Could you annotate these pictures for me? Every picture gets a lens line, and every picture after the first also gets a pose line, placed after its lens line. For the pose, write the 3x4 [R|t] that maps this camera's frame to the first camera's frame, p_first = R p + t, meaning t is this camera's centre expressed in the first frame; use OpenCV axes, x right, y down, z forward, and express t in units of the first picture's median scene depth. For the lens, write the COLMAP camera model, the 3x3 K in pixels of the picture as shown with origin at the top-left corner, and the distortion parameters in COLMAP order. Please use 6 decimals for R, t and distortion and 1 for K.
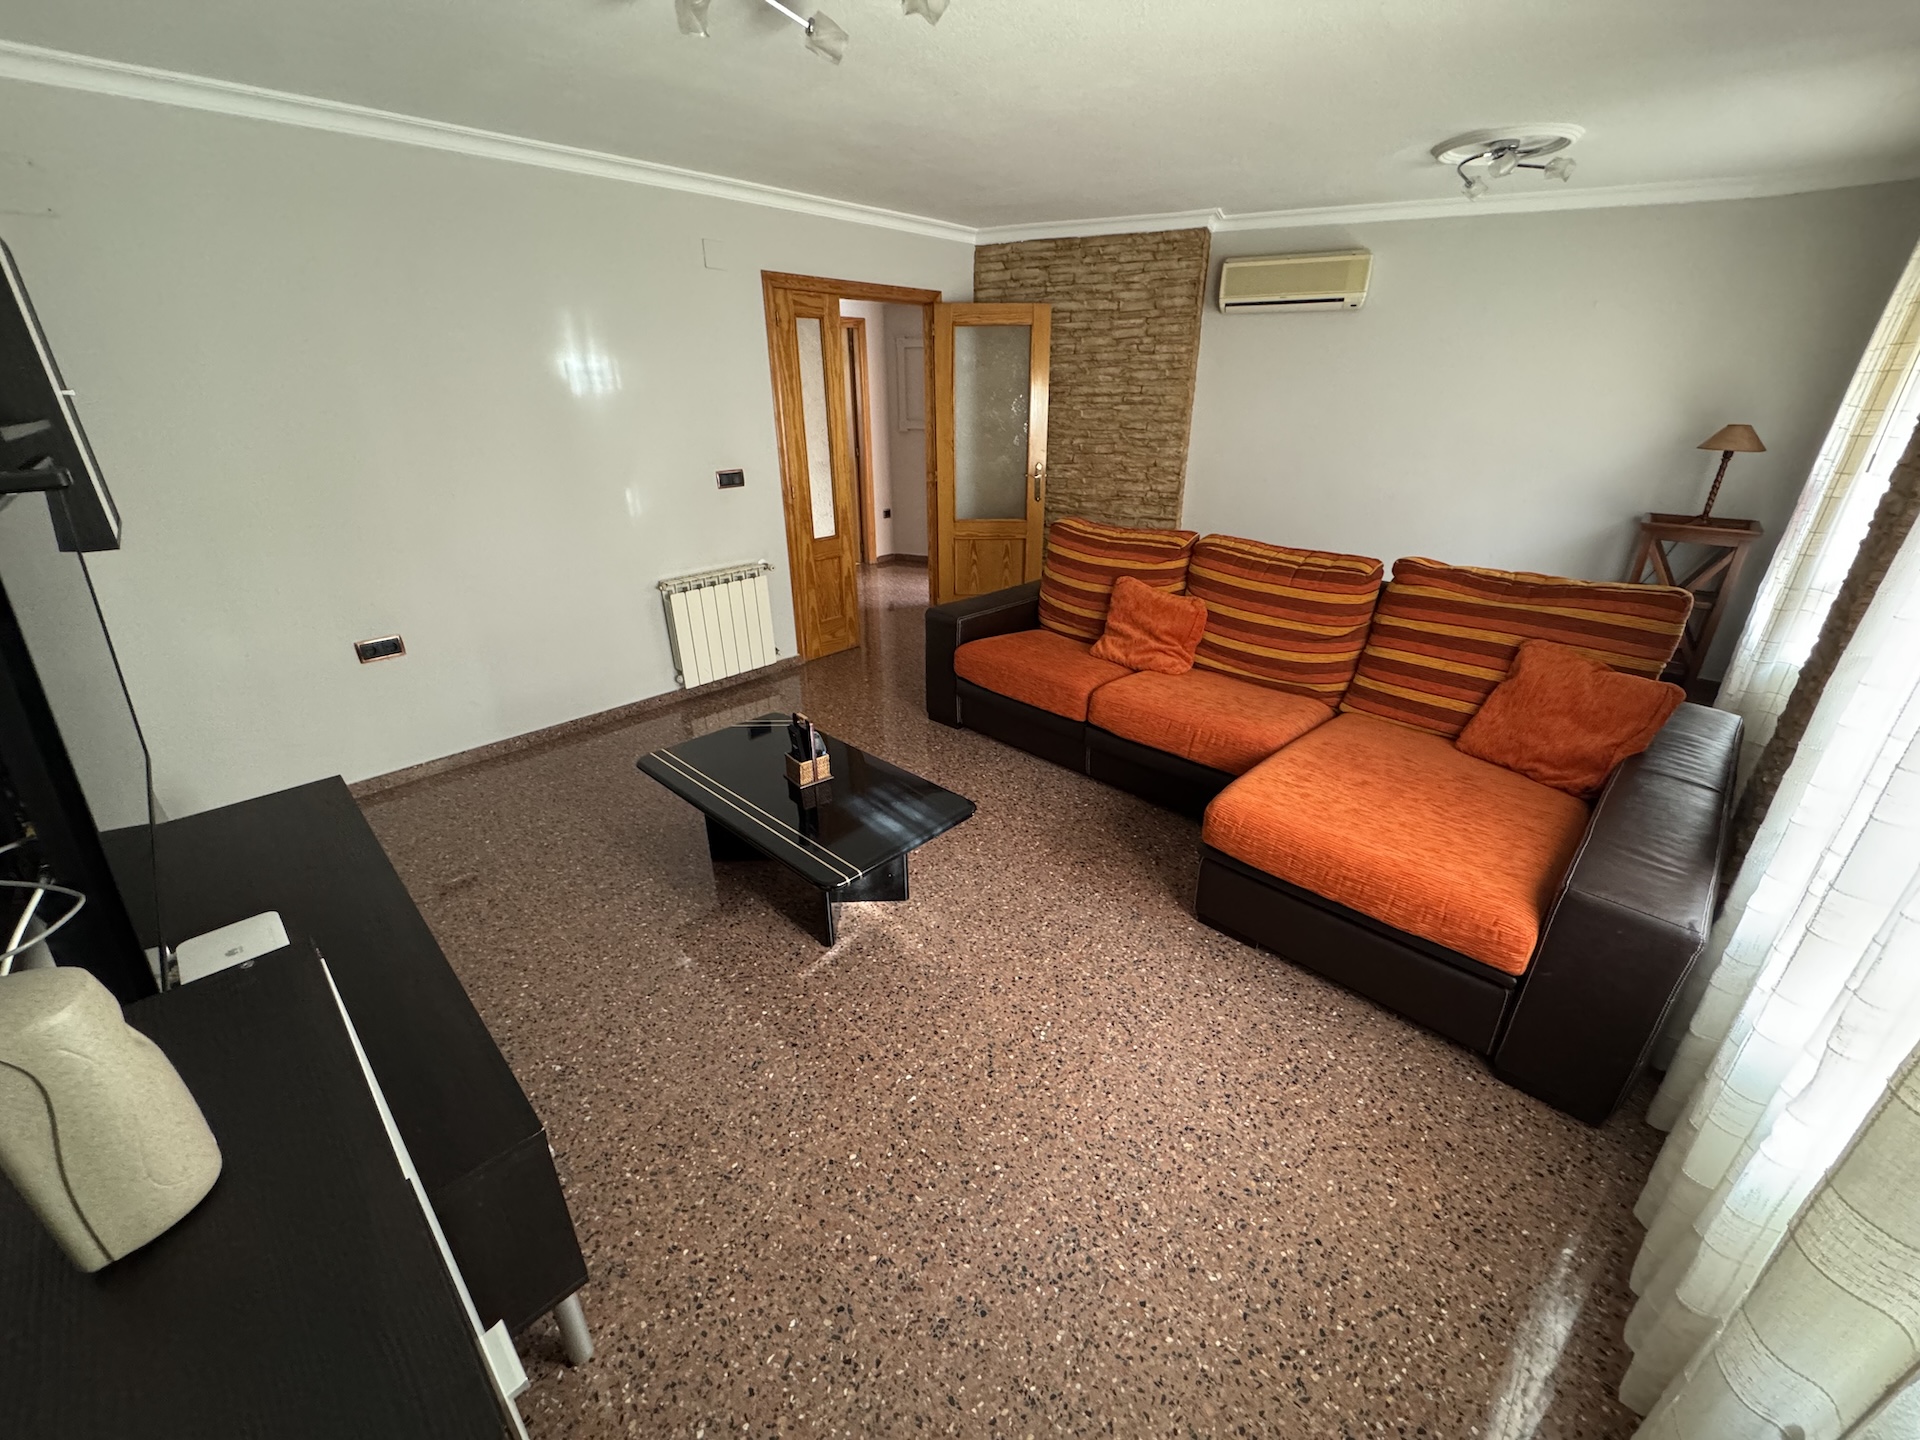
lens RADIAL K [[765.4, 0, 966.6], [0, 765.4, 725.6], [0, 0, 1]] dist [-0.004488, 0.001116]
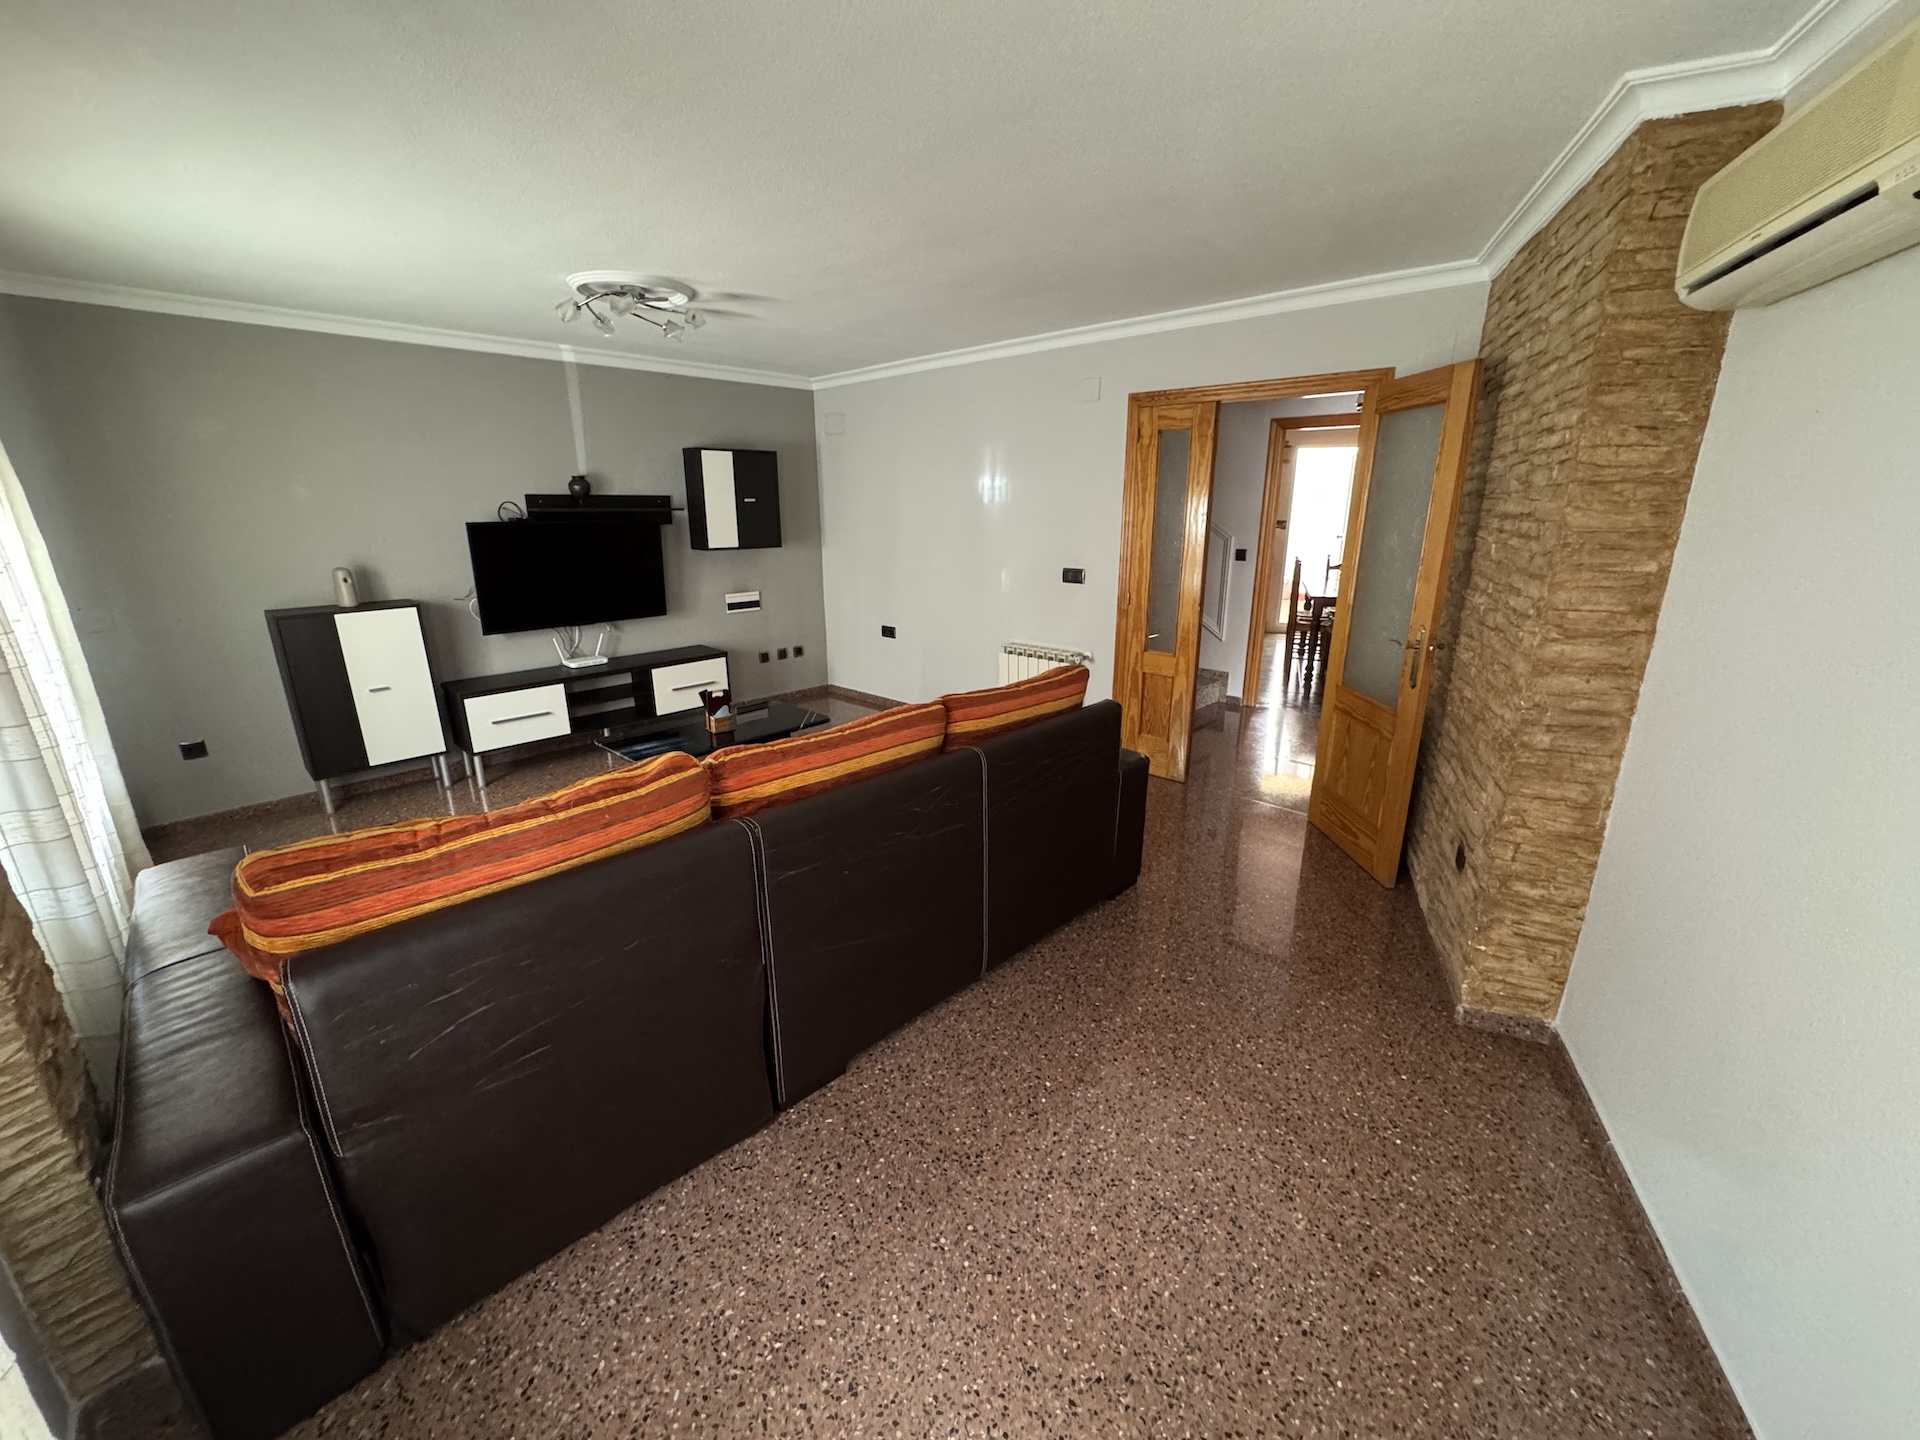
lens RADIAL K [[765.4, 0, 961.8], [0, 765.4, 721.8], [0, 0, 1]] dist [-0.004488, 0.001116]
pose [[0.004849, 0.274712, -0.961514, 0.877162], [-0.411522, 0.876880, 0.248456, -0.362849], [0.911387, 0.394479, 0.117302, 0.840105]]
